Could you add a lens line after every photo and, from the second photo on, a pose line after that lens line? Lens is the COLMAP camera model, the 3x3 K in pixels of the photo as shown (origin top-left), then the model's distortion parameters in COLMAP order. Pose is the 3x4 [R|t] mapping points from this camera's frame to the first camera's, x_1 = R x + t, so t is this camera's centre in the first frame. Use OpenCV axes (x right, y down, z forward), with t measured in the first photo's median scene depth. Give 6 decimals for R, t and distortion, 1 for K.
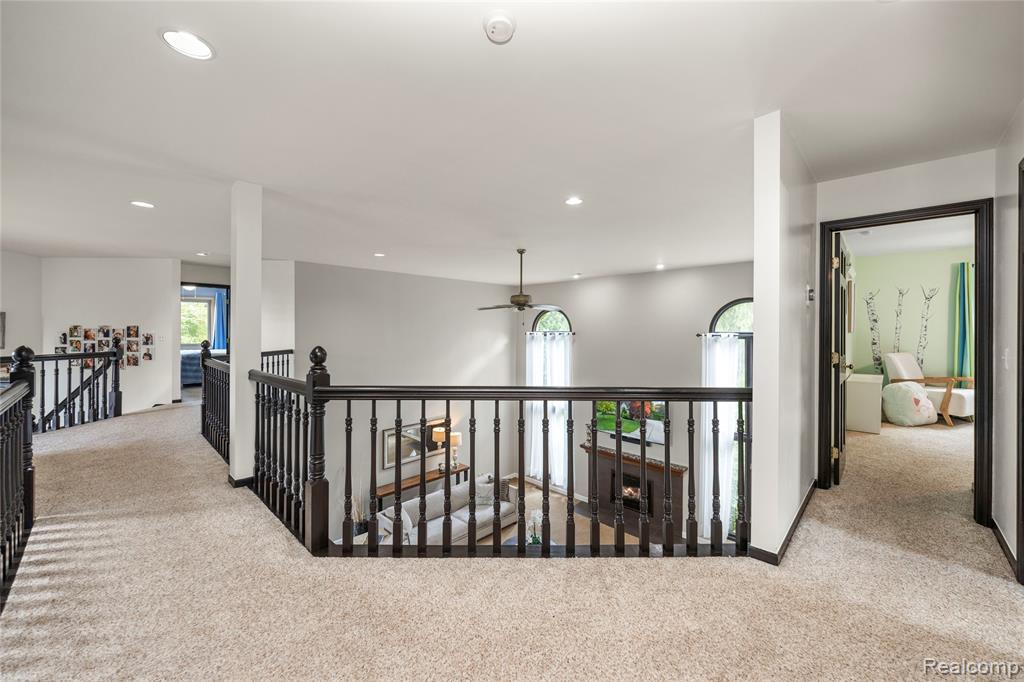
lens RADIAL K [[406.7, 0, 511.2], [0, 406.7, 332.1], [0, 0, 1]] dist [0.003264, 0.000340]
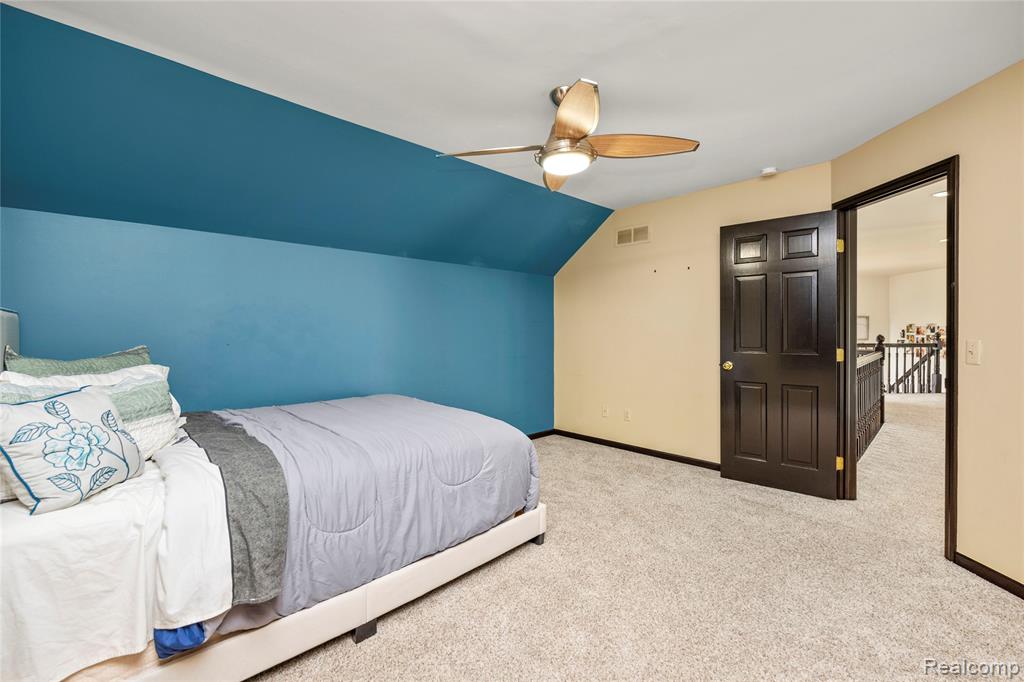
lens RADIAL K [[448.7, 0, 512.0], [0, 448.7, 341.0], [0, 0, 1]] dist [0.000108, -0.000008]
pose [[0.014596, 0.017045, -0.999748, 0.450089], [0.006391, 0.999833, 0.017140, 0.006971], [0.999873, -0.006639, 0.014484, -0.384329]]
